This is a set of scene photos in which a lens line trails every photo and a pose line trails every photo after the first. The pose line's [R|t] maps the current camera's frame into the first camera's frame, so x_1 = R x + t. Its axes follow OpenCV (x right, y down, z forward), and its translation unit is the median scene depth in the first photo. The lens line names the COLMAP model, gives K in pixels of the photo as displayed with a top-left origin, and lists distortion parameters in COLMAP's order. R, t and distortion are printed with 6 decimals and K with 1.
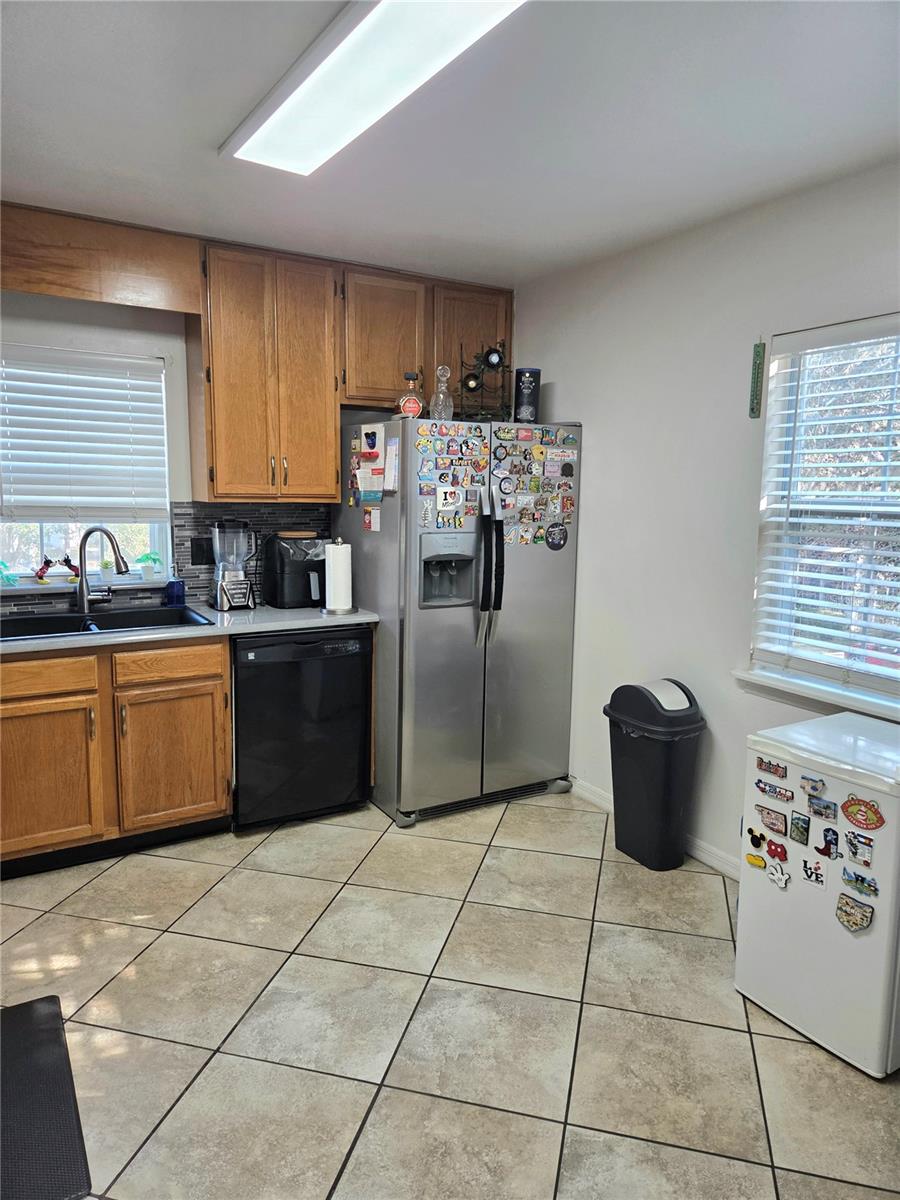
lens RADIAL K [[806.4, 0, 450.0], [0, 806.4, 600.0], [0, 0, 1]] dist [0.051071, -0.056453]
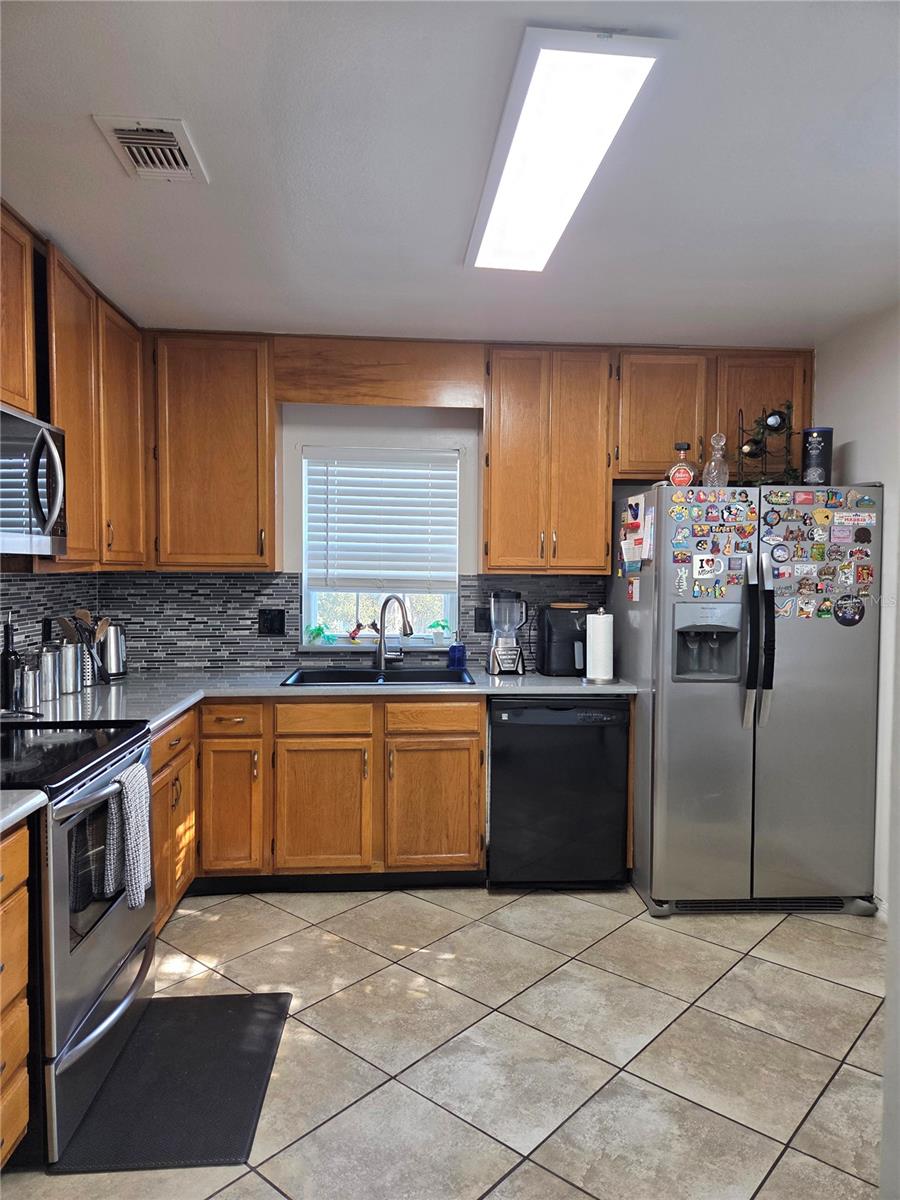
lens RADIAL K [[806.4, 0, 450.0], [0, 806.4, 600.0], [0, 0, 1]] dist [0.051071, -0.056453]
pose [[0.888836, 0.007500, -0.458164, 0.163781], [-0.060224, 0.993105, -0.100578, 0.027374], [0.454250, 0.116990, 0.883159, 0.021301]]
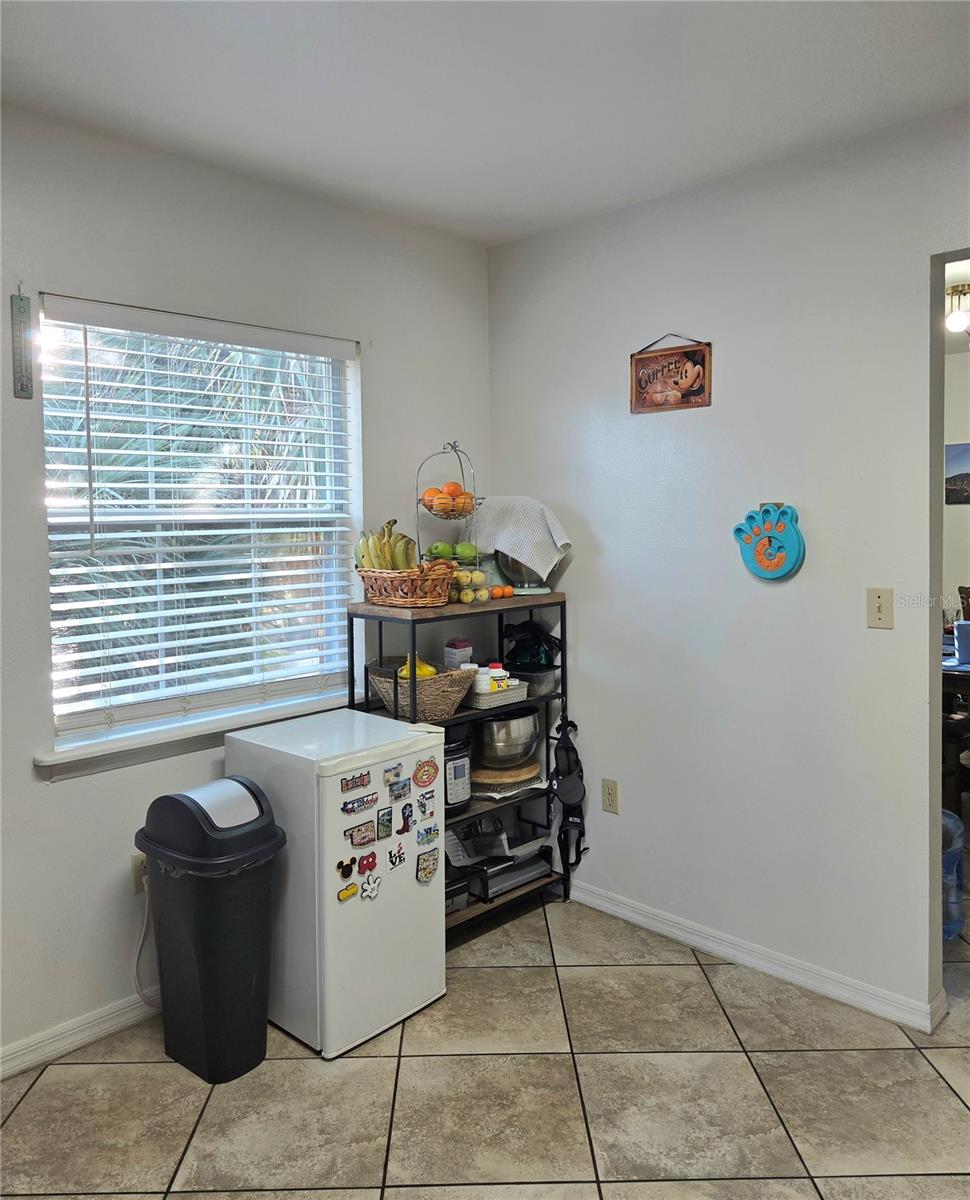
lens RADIAL K [[892.5, 0, 485.4], [0, 892.5, 534.8], [0, 0, 1]] dist [-0.000113, -0.000807]
pose [[-0.266868, -0.039963, 0.962904, -0.521800], [0.147075, 0.985748, 0.081673, -0.116125], [-0.952444, 0.163415, -0.257187, 0.872876]]
